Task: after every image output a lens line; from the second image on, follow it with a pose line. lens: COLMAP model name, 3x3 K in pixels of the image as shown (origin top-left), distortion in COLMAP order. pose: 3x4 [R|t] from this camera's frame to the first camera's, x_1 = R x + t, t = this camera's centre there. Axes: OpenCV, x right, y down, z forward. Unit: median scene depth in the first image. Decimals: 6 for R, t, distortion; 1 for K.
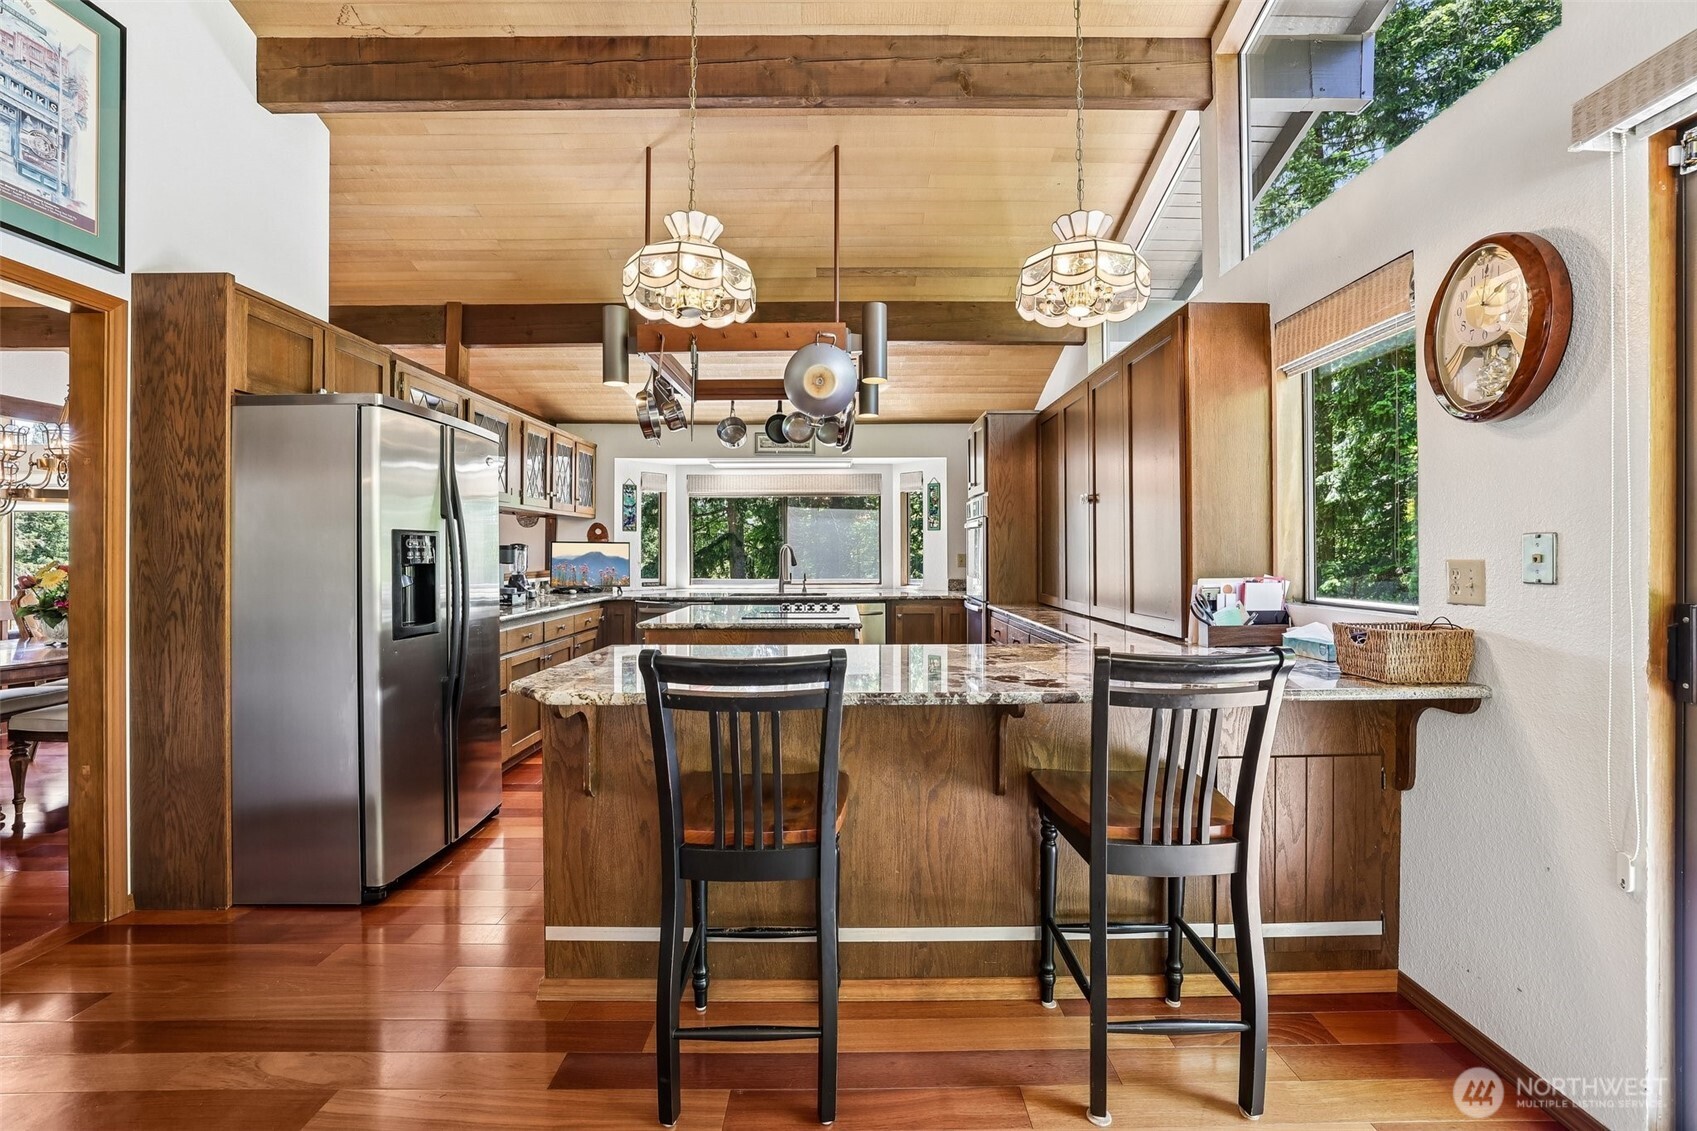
lens RADIAL K [[737.1, 0, 845.9], [0, 737.1, 549.2], [0, 0, 1]] dist [-0.041678, 0.012877]
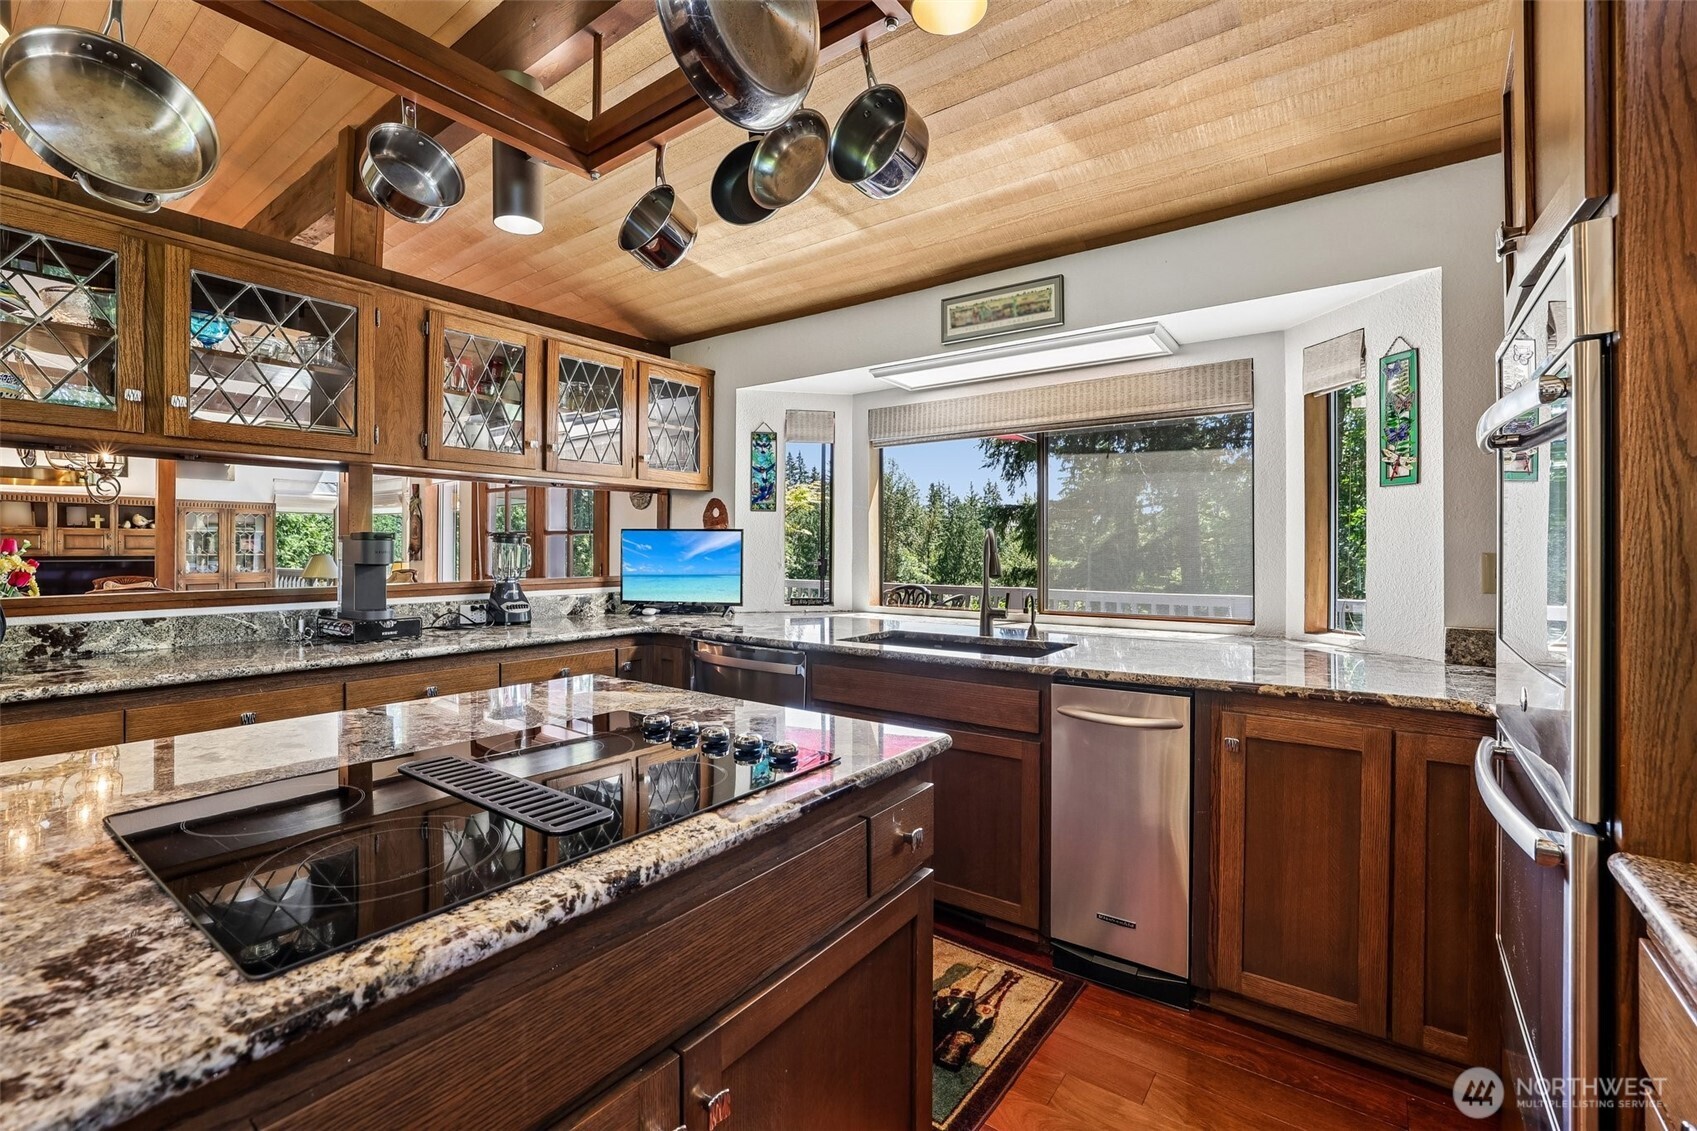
lens RADIAL K [[737.1, 0, 845.9], [0, 737.1, 549.2], [0, 0, 1]] dist [-0.041678, 0.012877]
pose [[0.809364, 0.002408, -0.587303, 0.108848], [0.003251, 0.999958, 0.008580, 0.001326], [0.587298, -0.008854, 0.809322, 0.568176]]
